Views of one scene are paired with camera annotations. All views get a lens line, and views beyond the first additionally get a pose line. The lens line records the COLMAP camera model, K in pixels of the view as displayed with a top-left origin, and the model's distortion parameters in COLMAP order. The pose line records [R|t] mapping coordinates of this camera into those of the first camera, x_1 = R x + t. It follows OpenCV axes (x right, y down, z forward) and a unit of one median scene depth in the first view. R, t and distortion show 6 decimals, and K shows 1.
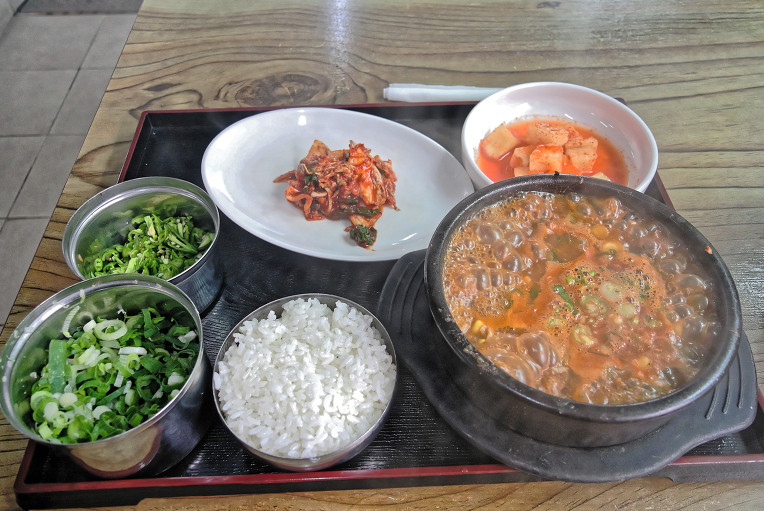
lens RADIAL K [[612.8, 0, 382.0], [0, 612.8, 255.5], [0, 0, 1]] dist [0.008714, 0.000519]
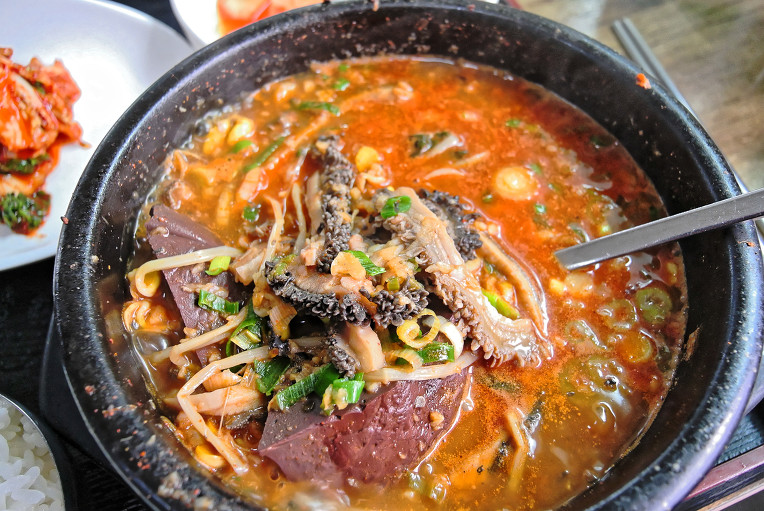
lens RADIAL K [[592.5, 0, 382.0], [0, 592.5, 255.5], [0, 0, 1]] dist [0.003926, 0.005295]
pose [[0.947294, -0.272310, 0.168767, 0.176082], [0.244535, 0.954935, 0.168230, -0.007999], [-0.206972, -0.118094, 0.971193, 0.464422]]
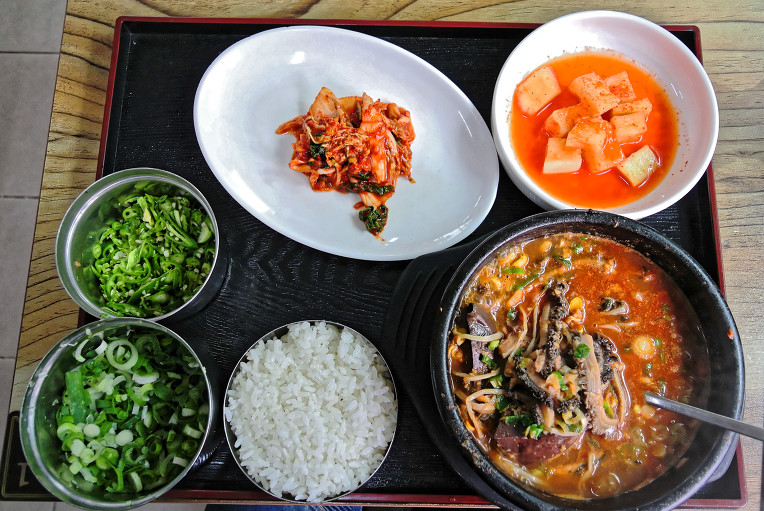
lens RADIAL K [[592.5, 0, 382.0], [0, 592.5, 255.5], [0, 0, 1]] dist [0.003926, 0.005295]
pose [[0.998382, 0.056770, -0.003209, -0.011867], [-0.048577, 0.880906, 0.470792, -0.434785], [0.029553, -0.469874, 0.882239, 0.187715]]
